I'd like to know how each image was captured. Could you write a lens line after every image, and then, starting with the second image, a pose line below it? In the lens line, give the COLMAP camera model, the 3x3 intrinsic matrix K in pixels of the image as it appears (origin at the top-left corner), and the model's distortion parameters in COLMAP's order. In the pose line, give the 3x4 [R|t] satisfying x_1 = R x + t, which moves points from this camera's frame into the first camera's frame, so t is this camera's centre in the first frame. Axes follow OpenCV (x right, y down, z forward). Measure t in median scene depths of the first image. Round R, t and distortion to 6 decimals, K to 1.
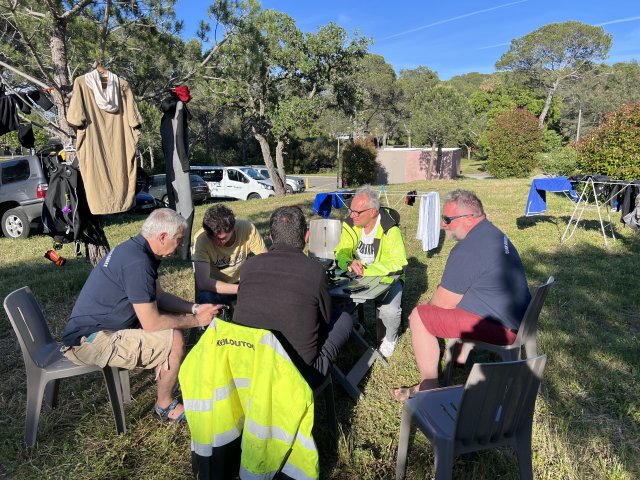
lens RADIAL K [[464.3, 0, 320.3], [0, 464.3, 238.1], [0, 0, 1]] dist [0.023965, -0.021797]
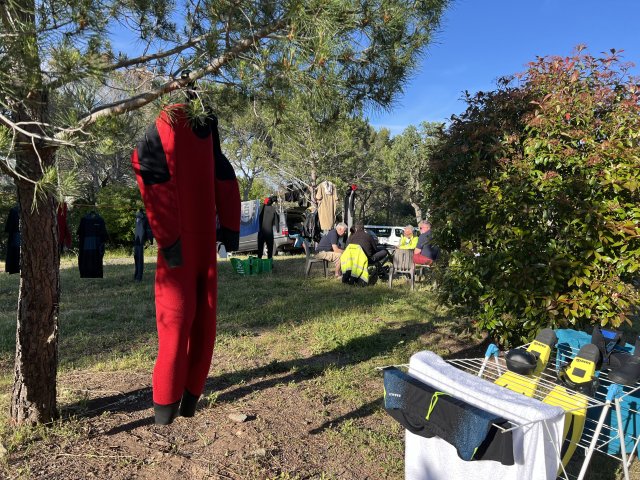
lens RADIAL K [[464.3, 0, 320.3], [0, 464.3, 239.7], [0, 0, 1]] dist [0.023965, -0.021797]
pose [[0.922861, 0.048621, -0.382051, 0.641862], [-0.101534, 0.987620, -0.119572, 0.369179], [0.371507, 0.149140, 0.916373, -1.687212]]
